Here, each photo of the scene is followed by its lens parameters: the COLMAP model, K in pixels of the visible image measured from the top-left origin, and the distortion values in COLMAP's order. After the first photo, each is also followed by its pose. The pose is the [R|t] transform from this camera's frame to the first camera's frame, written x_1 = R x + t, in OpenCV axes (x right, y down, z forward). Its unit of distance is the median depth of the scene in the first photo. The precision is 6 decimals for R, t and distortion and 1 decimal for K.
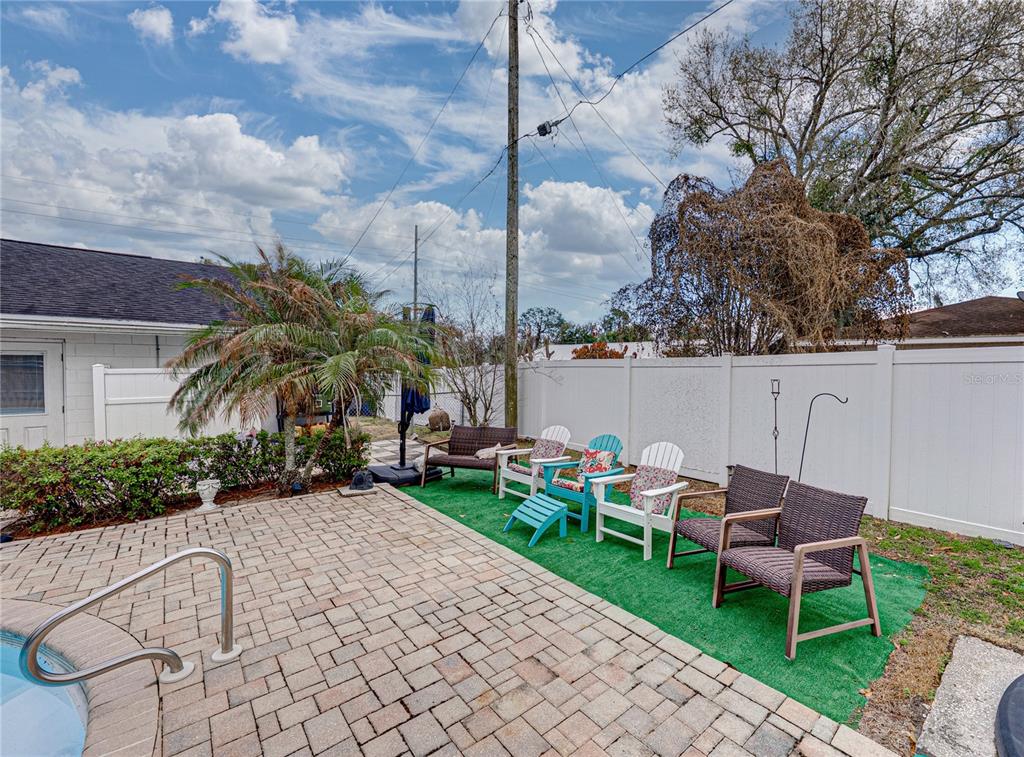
lens RADIAL K [[440.8, 0, 574.1], [0, 440.8, 378.2], [0, 0, 1]] dist [-0.001023, -0.000573]
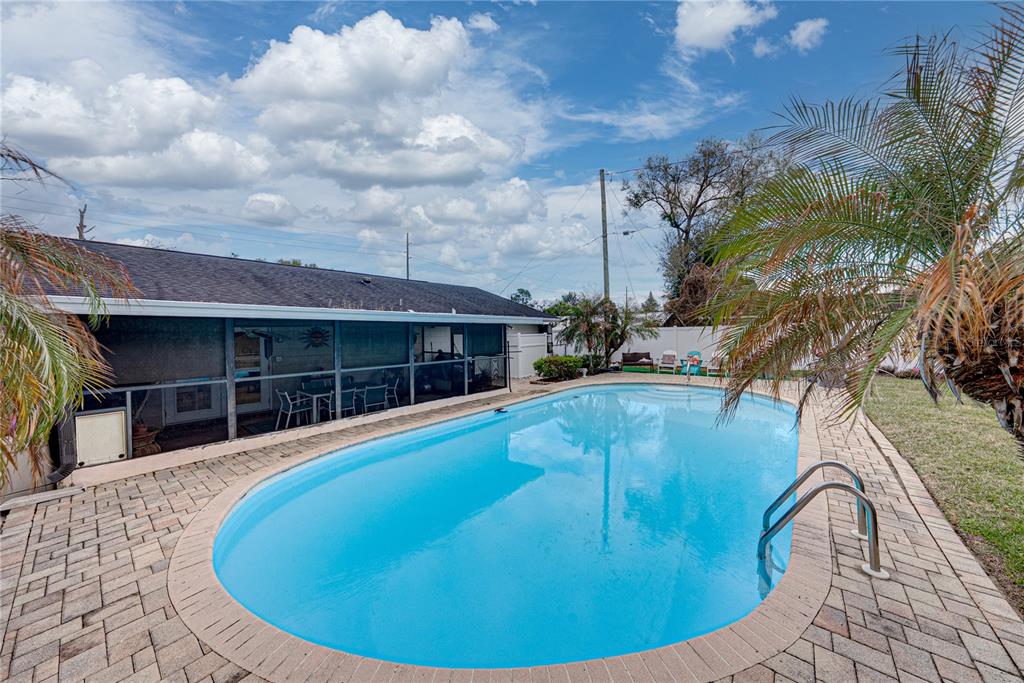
lens RADIAL K [[354.3, 0, 512.8], [0, 354.3, 337.2], [0, 0, 1]] dist [0.001109, 0.000225]
pose [[0.988453, -0.019051, 0.150326, -2.054331], [0.020371, 0.999766, -0.007248, 0.014854], [-0.150153, 0.010226, 0.988610, -1.792499]]
